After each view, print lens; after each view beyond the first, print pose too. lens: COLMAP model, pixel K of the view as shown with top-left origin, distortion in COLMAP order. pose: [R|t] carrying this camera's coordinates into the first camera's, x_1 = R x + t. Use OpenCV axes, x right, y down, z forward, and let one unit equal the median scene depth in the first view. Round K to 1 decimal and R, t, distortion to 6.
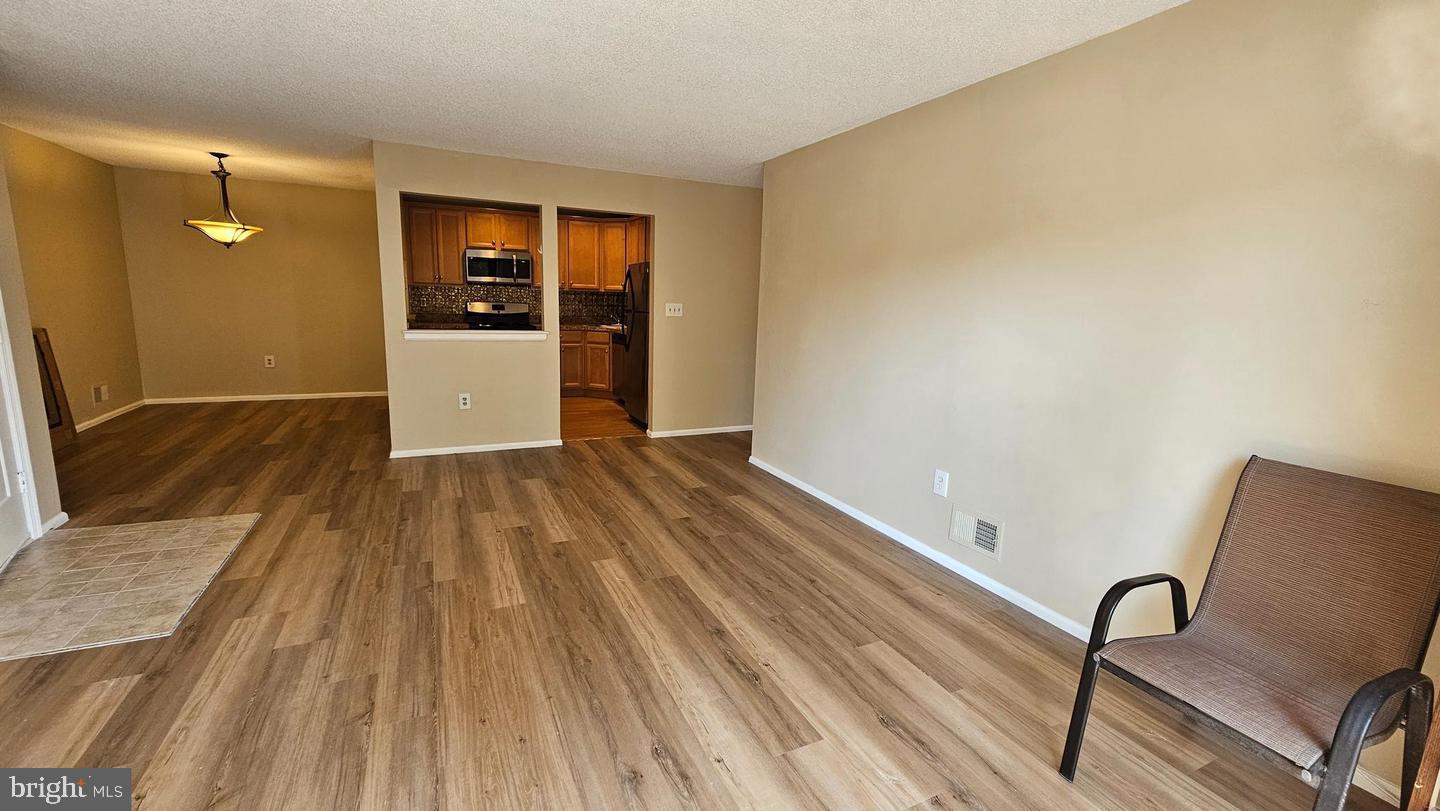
lens RADIAL K [[588.0, 0, 718.6], [0, 588.0, 400.3], [0, 0, 1]] dist [-0.001452, 0.000446]
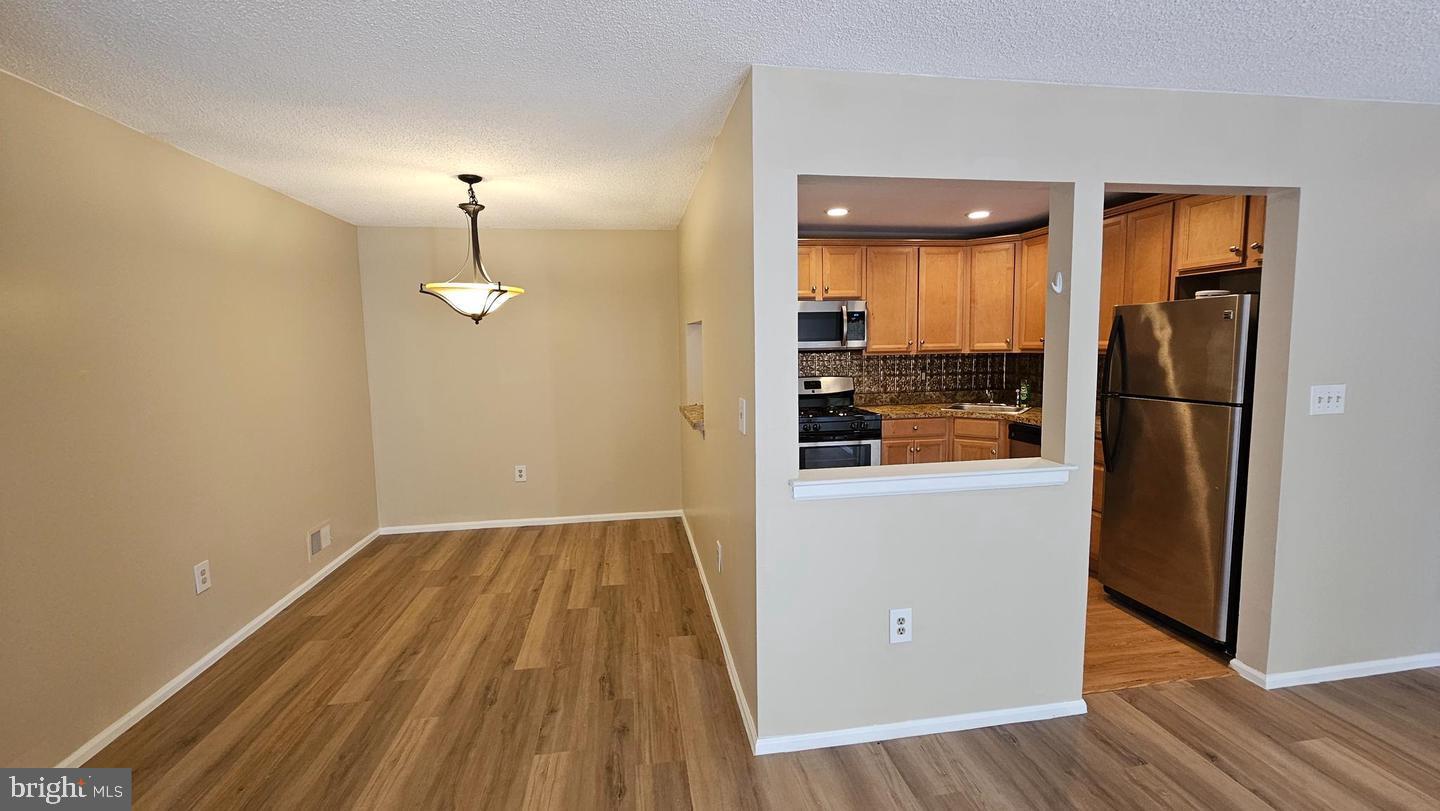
lens RADIAL K [[588.0, 0, 718.6], [0, 588.0, 400.3], [0, 0, 1]] dist [-0.001452, 0.000446]
pose [[0.953548, -0.023818, -0.300298, -0.359995], [-0.000010, 0.996867, -0.079096, -0.114322], [0.301241, 0.075425, 0.950560, 0.435589]]
